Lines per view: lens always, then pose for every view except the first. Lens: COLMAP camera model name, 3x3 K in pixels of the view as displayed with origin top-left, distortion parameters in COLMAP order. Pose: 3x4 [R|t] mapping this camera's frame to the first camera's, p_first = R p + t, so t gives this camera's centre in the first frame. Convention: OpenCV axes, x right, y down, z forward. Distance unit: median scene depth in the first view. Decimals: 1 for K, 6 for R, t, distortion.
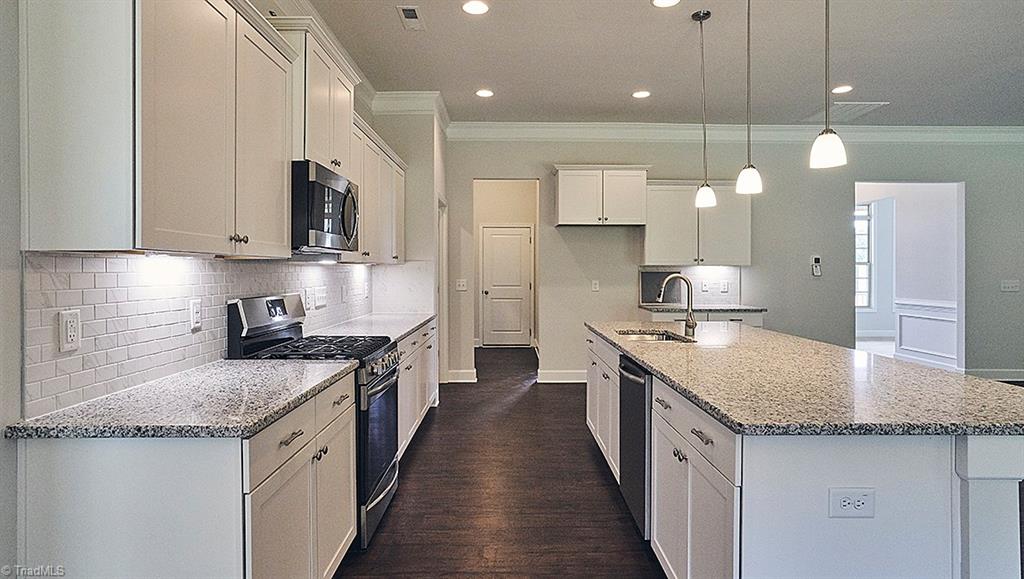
lens RADIAL K [[554.7, 0, 516.2], [0, 554.7, 283.5], [0, 0, 1]] dist [-0.020166, -0.000775]
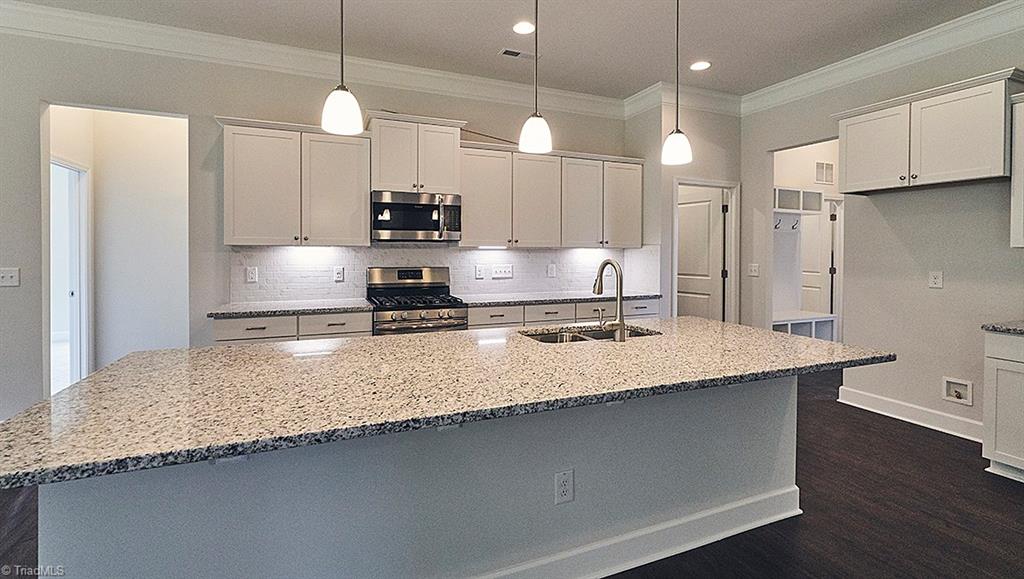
lens RADIAL K [[452.7, 0, 501.0], [0, 452.7, 256.9], [0, 0, 1]] dist [0.004043, -0.001362]
pose [[0.373689, 0.011133, -0.927487, 0.466261], [-0.026657, 0.999644, 0.001259, -0.009959], [0.927171, 0.024254, 0.373853, 0.347384]]
